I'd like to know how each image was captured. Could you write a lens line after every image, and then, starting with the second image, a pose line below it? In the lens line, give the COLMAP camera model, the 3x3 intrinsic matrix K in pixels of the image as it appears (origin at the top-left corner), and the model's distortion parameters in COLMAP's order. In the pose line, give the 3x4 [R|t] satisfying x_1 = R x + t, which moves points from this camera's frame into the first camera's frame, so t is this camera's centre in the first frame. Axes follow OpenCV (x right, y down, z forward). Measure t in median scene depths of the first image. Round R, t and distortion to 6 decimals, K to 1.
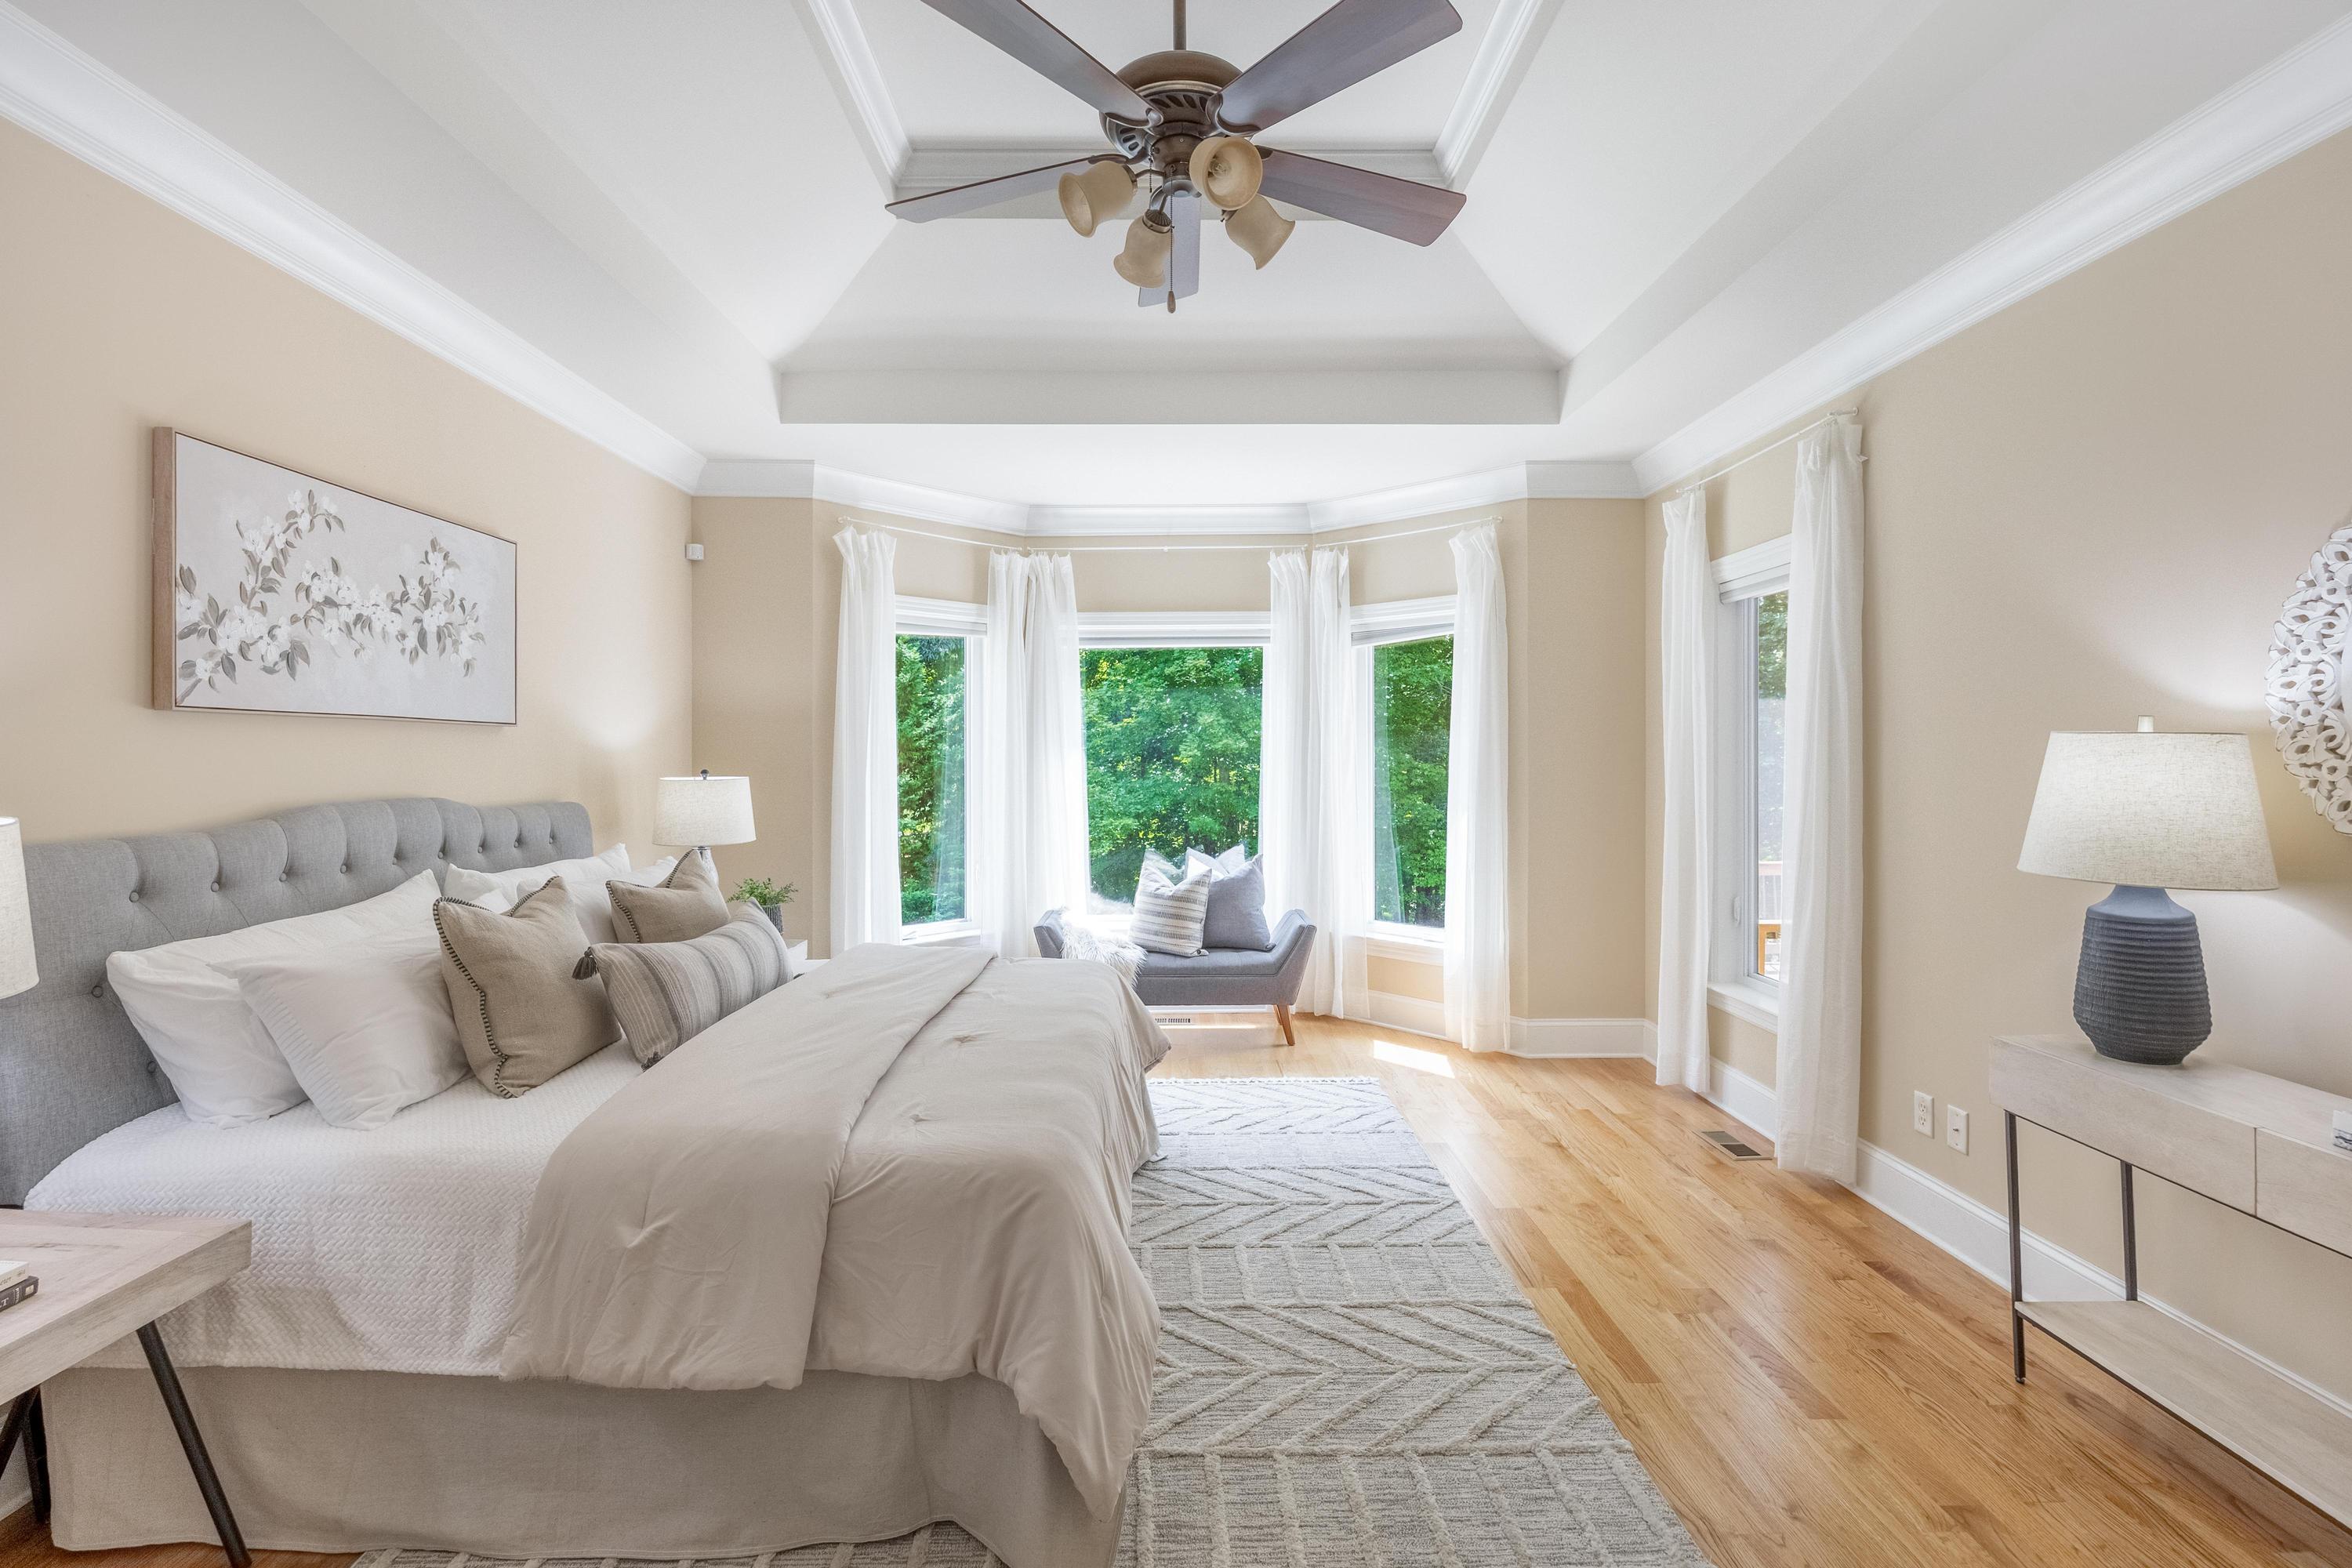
lens RADIAL K [[1077.1, 0, 1173.8], [0, 1077.1, 743.5], [0, 0, 1]] dist [-0.004259, -0.000093]
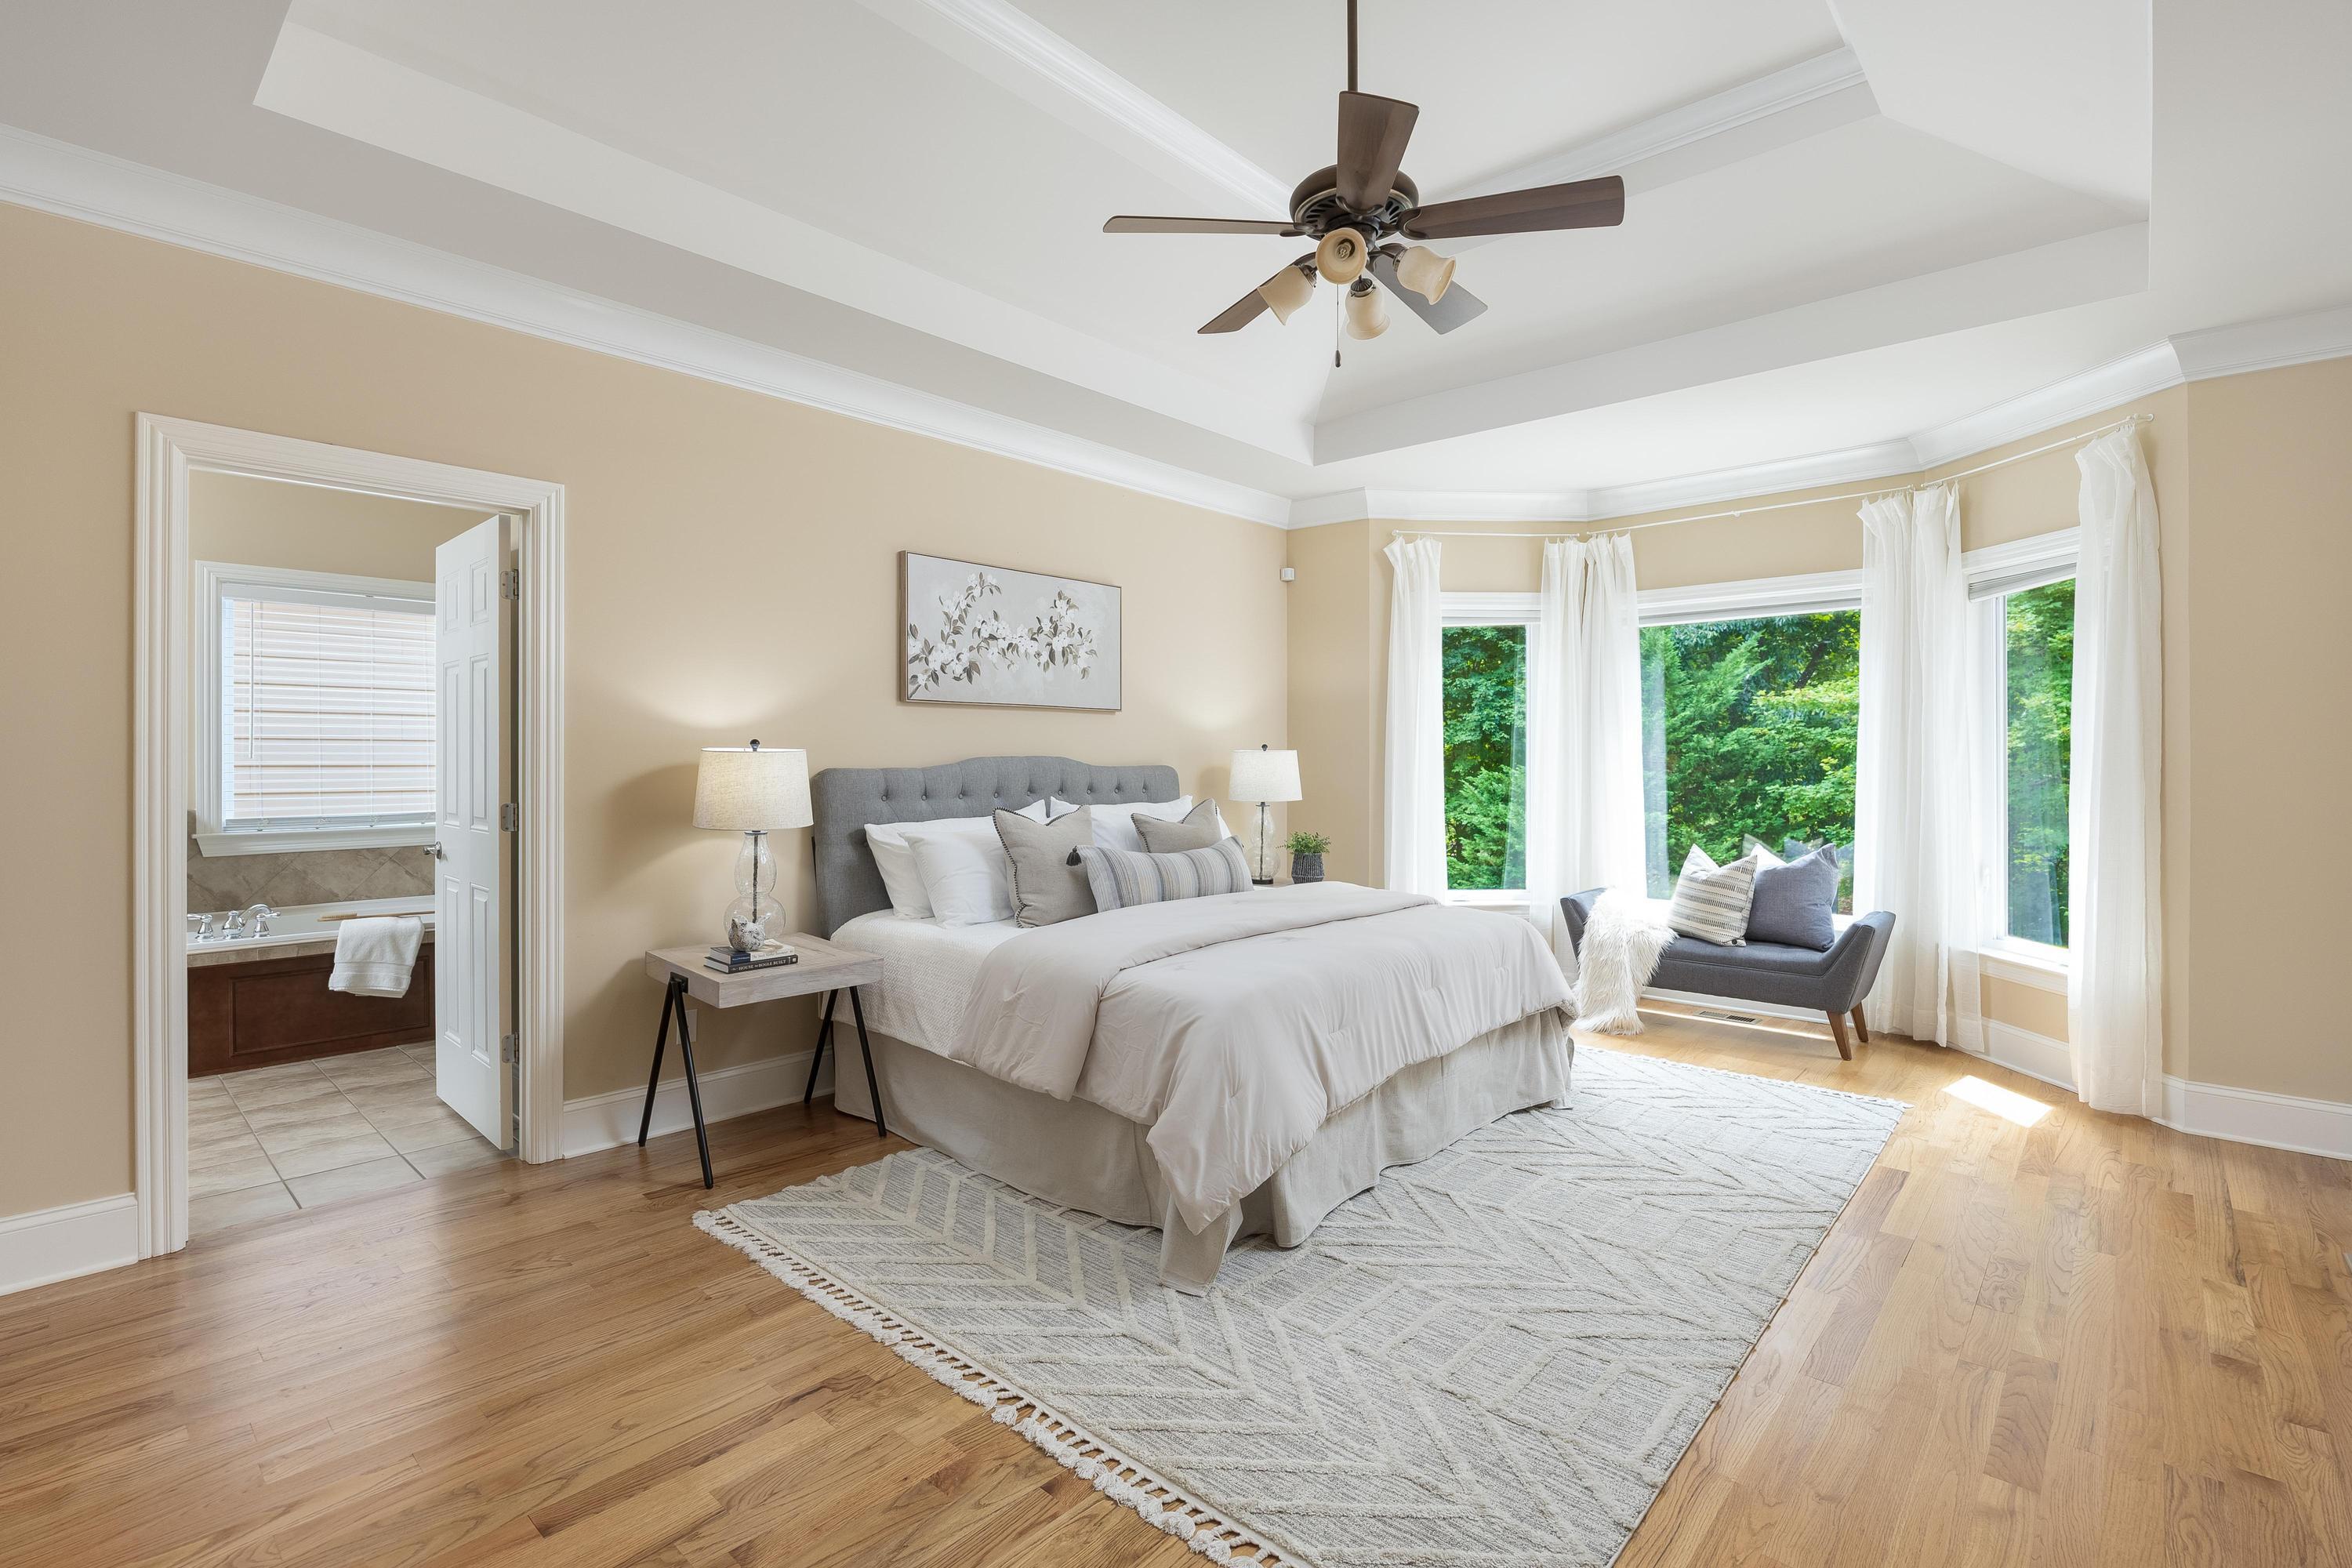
lens RADIAL K [[1122.0, 0, 1178.7], [0, 1122.0, 746.7], [0, 0, 1]] dist [-0.000978, -0.000161]
pose [[0.725676, -0.001456, -0.688035, 0.530111], [0.002435, 0.999997, 0.000451, 0.033531], [0.688033, -0.002002, 0.725677, -0.064793]]
